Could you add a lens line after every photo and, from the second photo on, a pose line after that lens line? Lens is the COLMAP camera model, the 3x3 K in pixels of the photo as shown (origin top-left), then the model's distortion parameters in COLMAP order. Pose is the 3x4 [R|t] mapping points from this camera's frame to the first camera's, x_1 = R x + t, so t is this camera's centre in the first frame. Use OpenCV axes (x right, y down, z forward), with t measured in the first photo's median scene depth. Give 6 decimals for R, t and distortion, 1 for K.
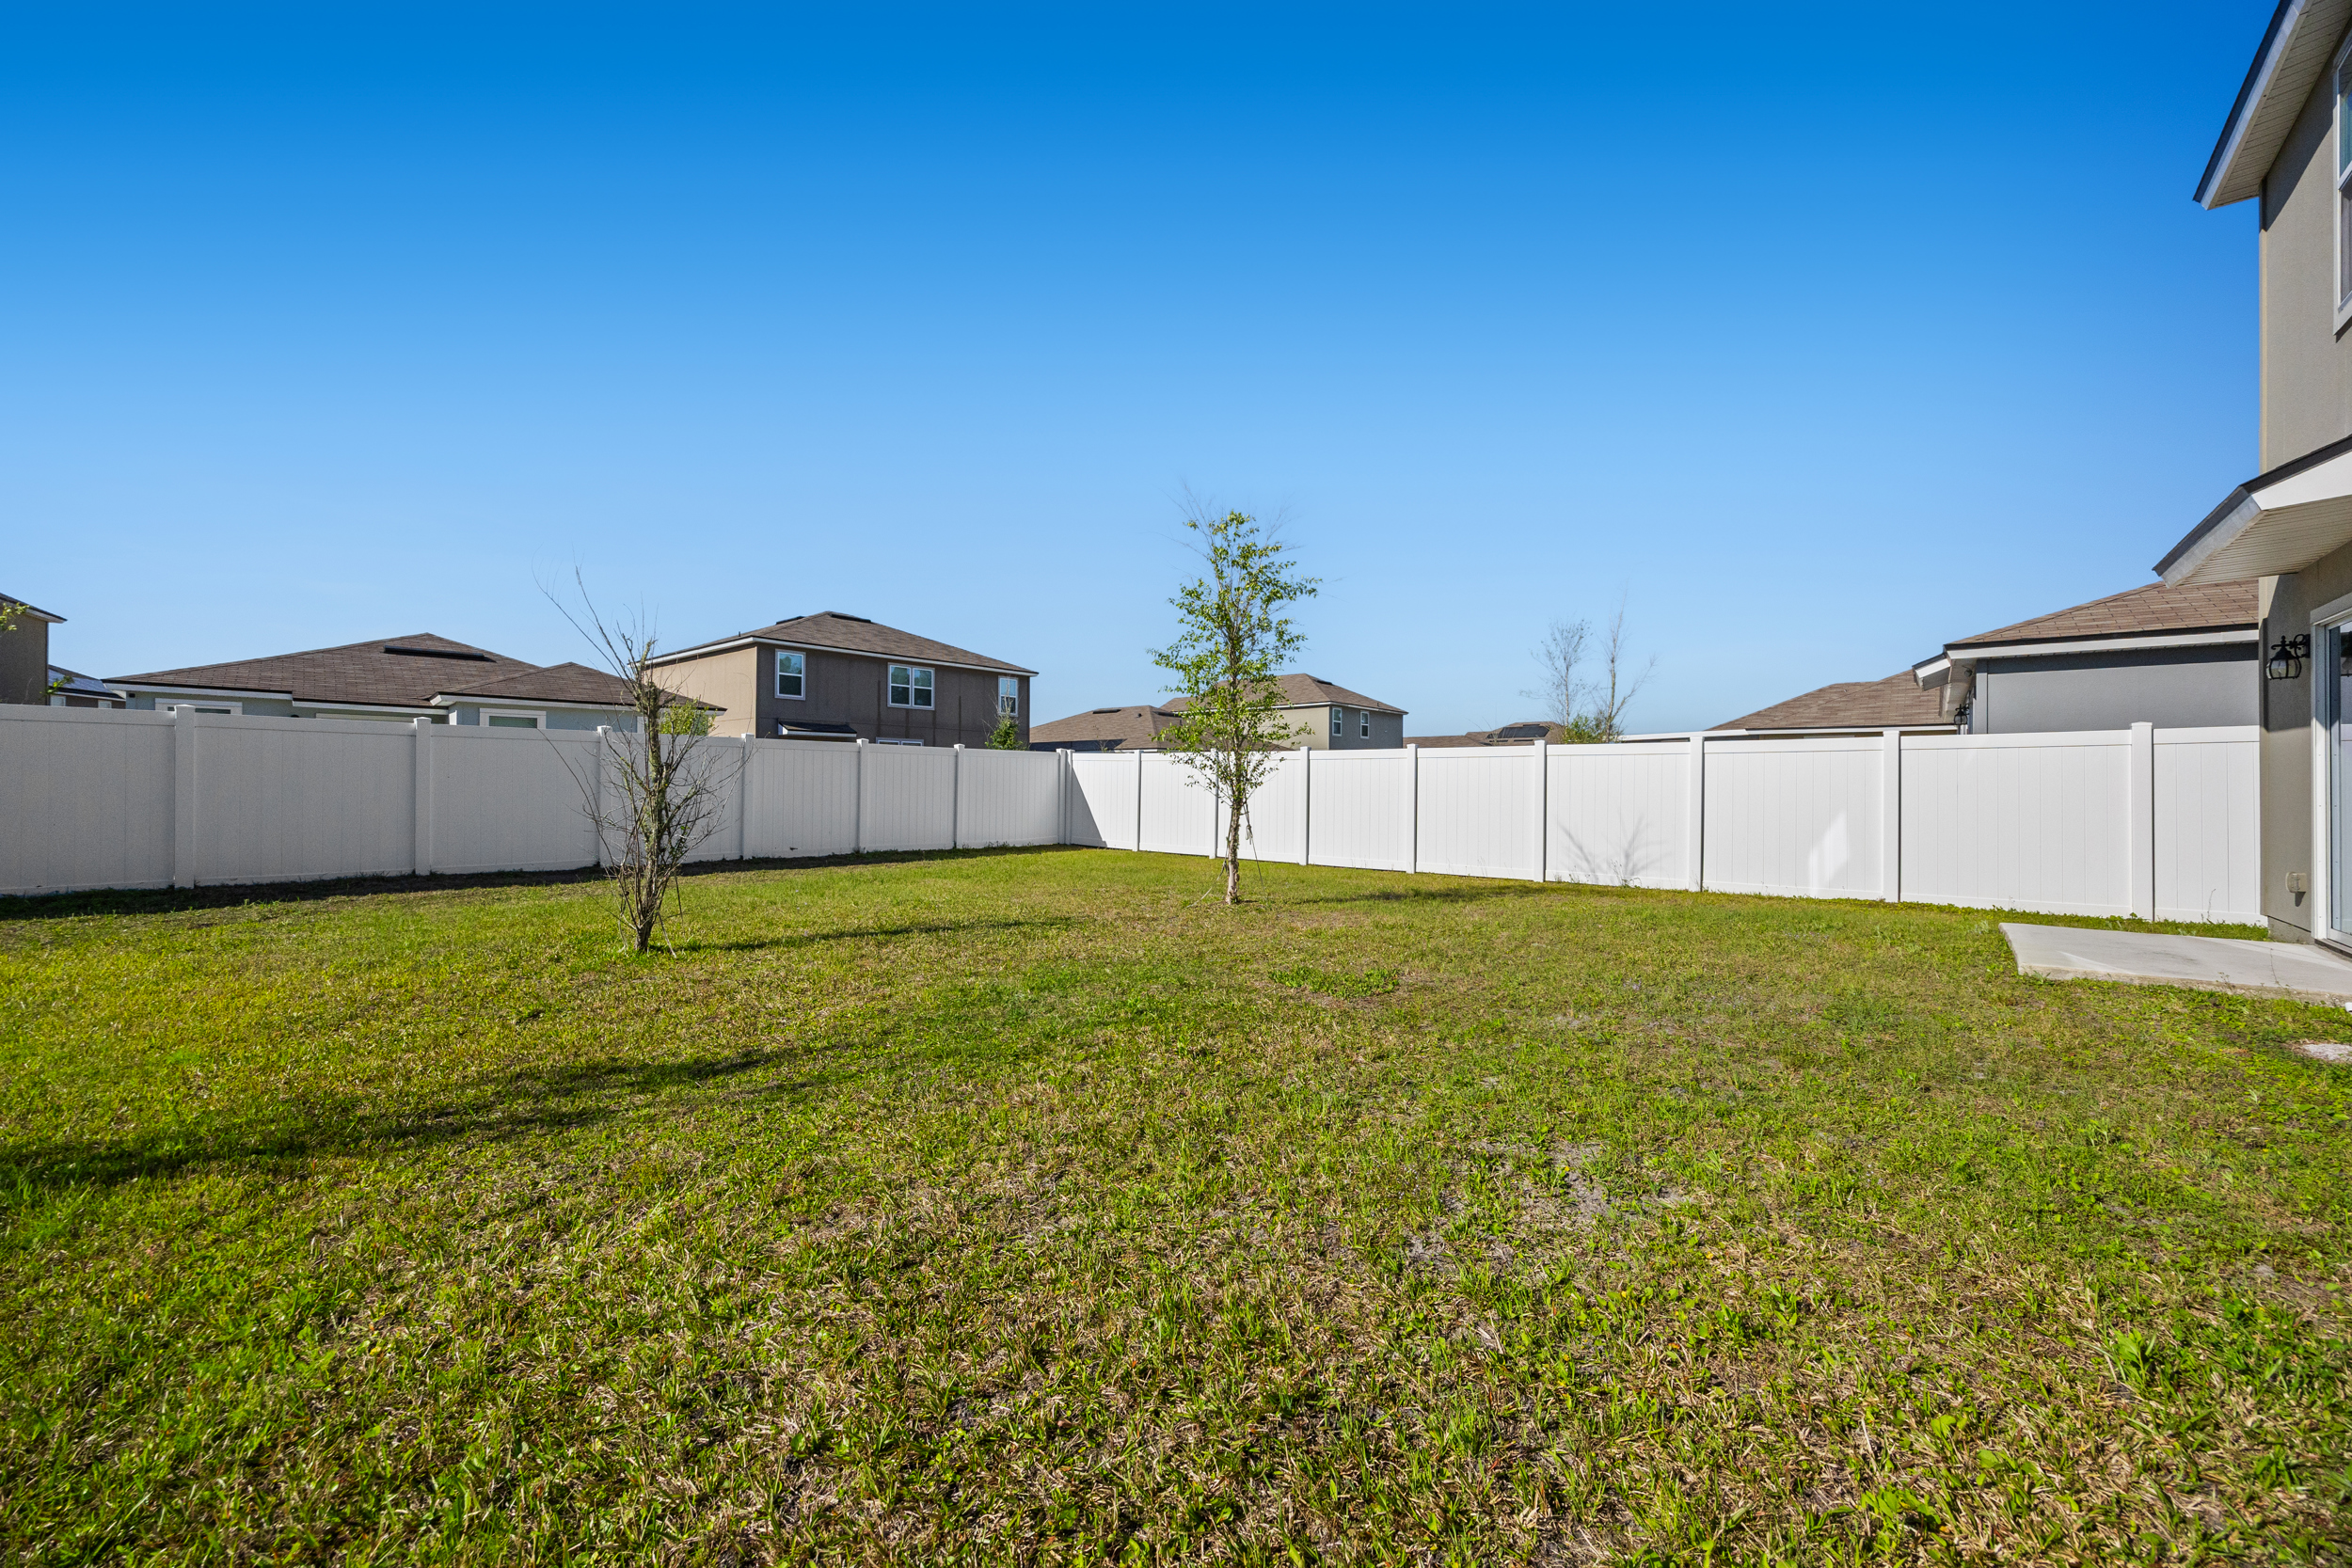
lens RADIAL K [[901.8, 0, 1181.5], [0, 901.8, 781.3], [0, 0, 1]] dist [-0.002369, -0.000012]
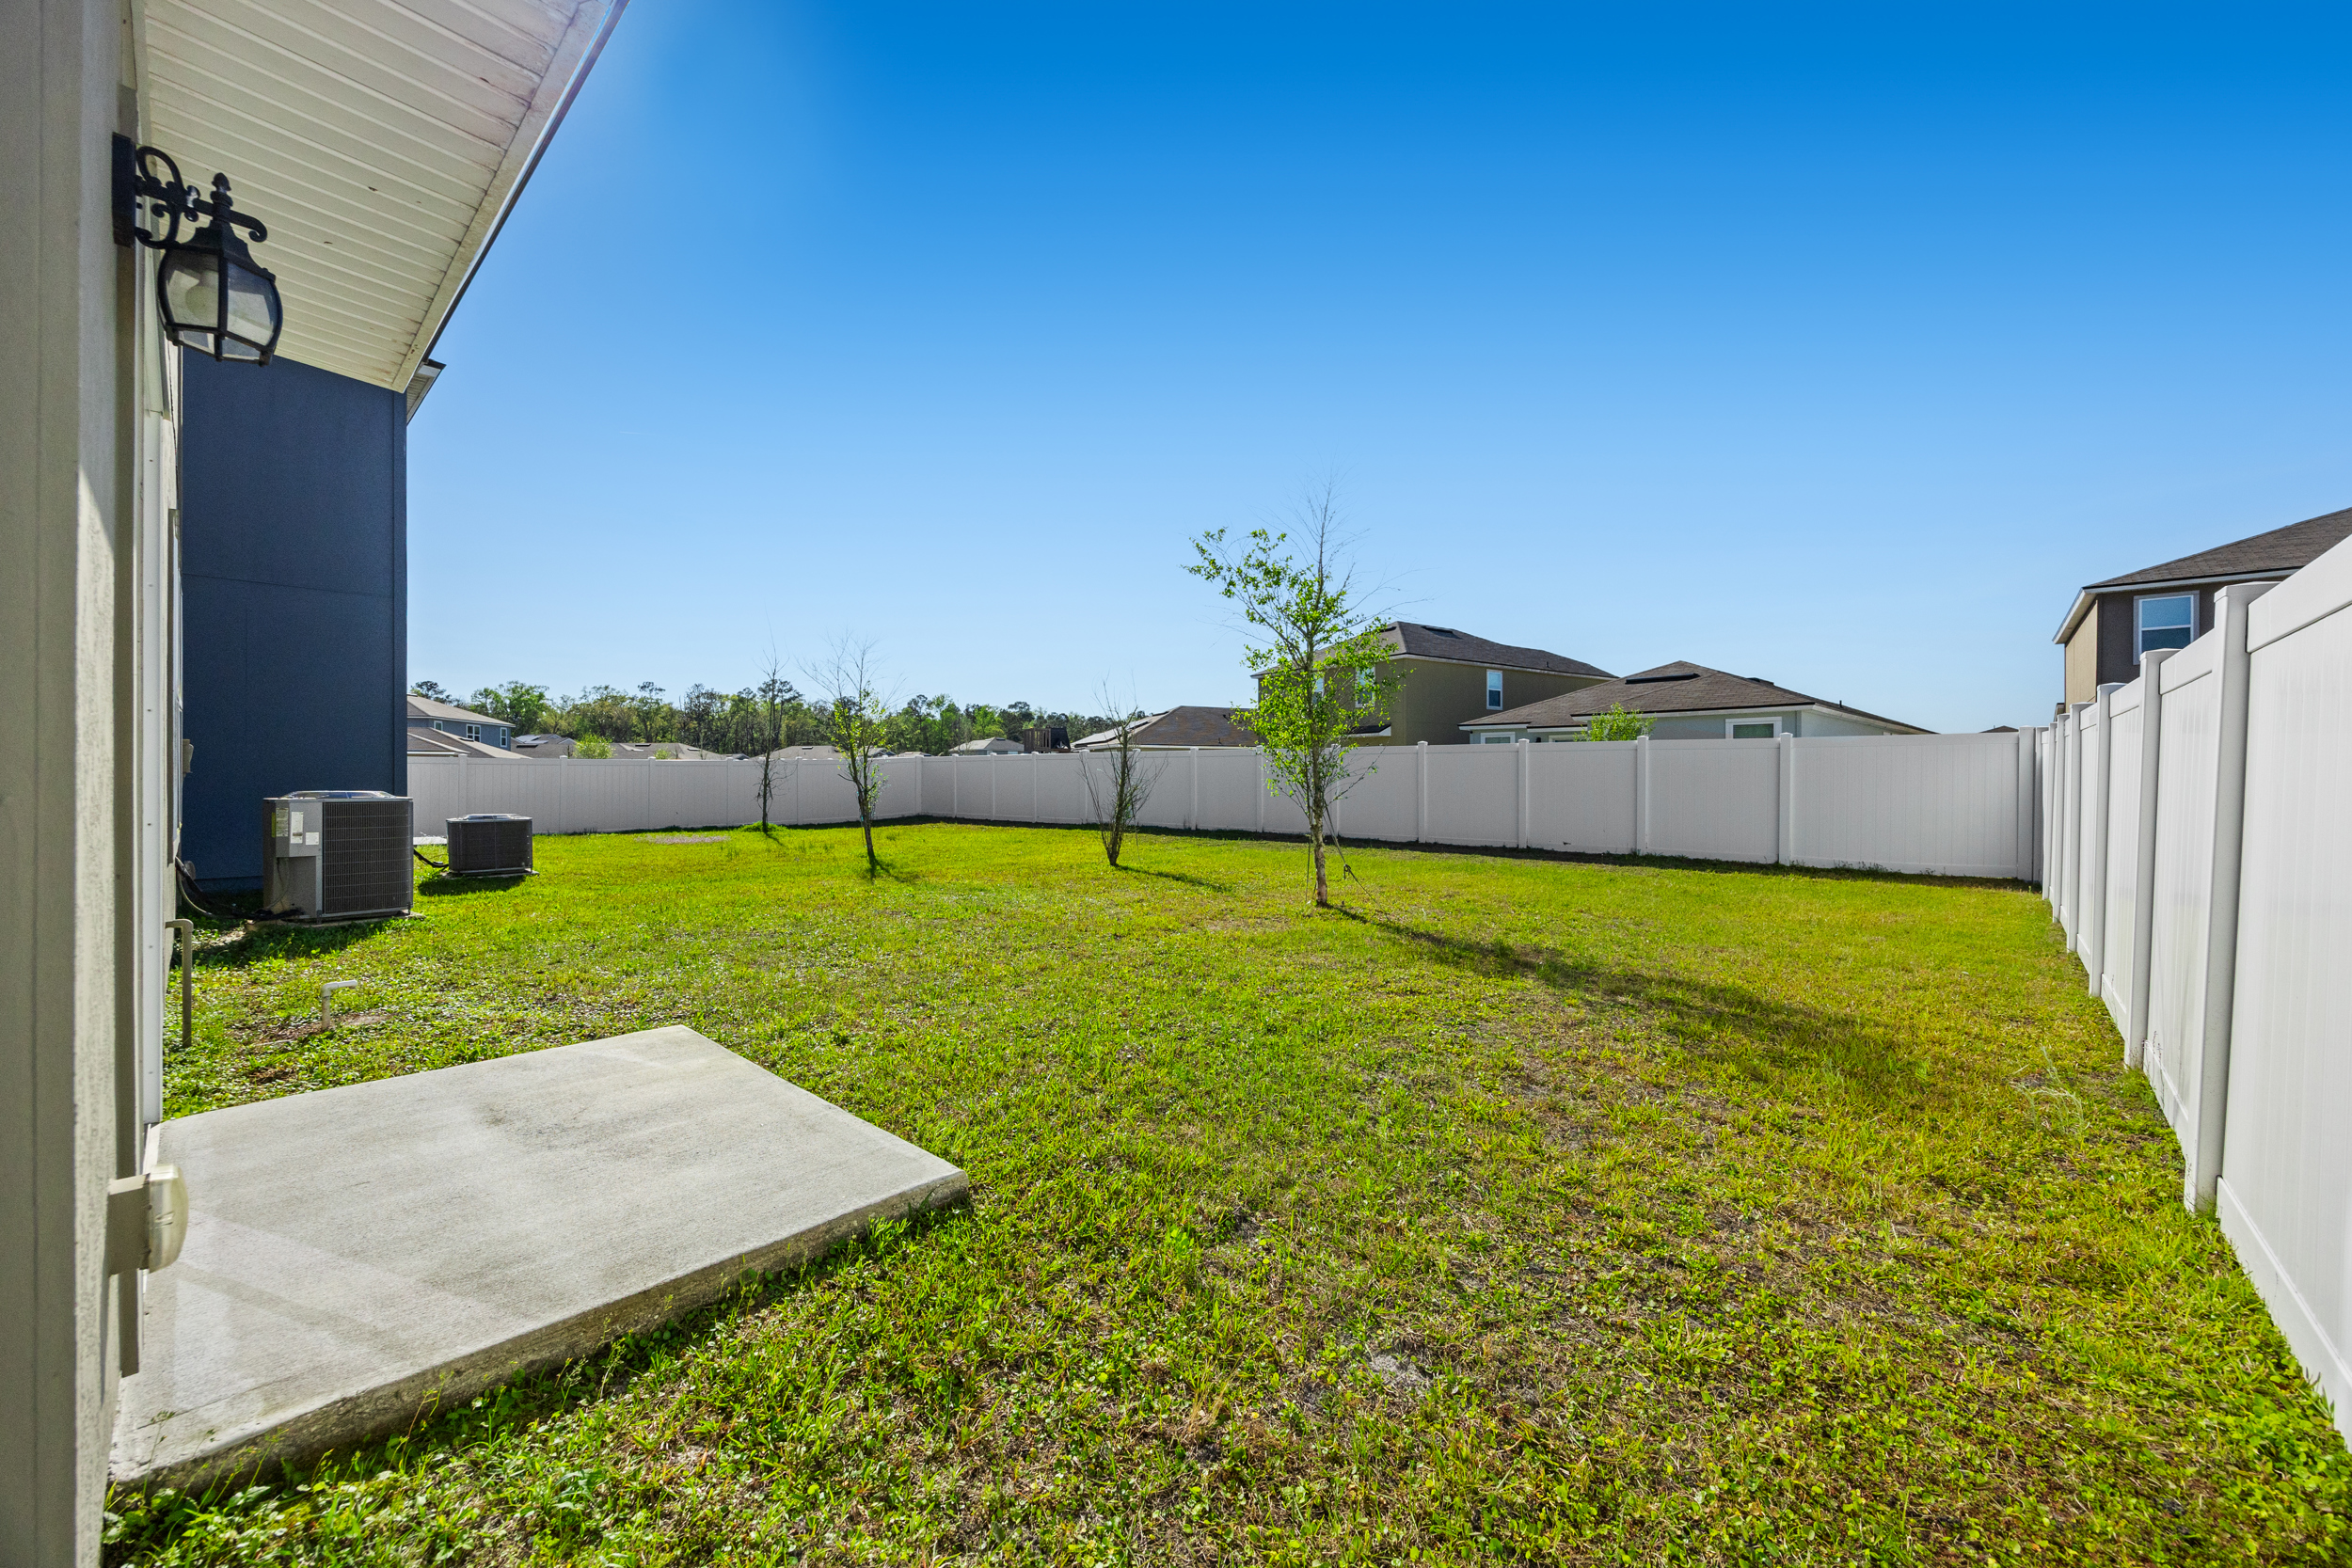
lens RADIAL K [[901.8, 0, 1181.5], [0, 901.8, 781.3], [0, 0, 1]] dist [-0.002369, -0.000012]
pose [[-0.045997, -0.005007, -0.998929, 0.639986], [0.003048, 0.999982, -0.005153, 0.003870], [0.998937, -0.003282, -0.045981, 0.555755]]
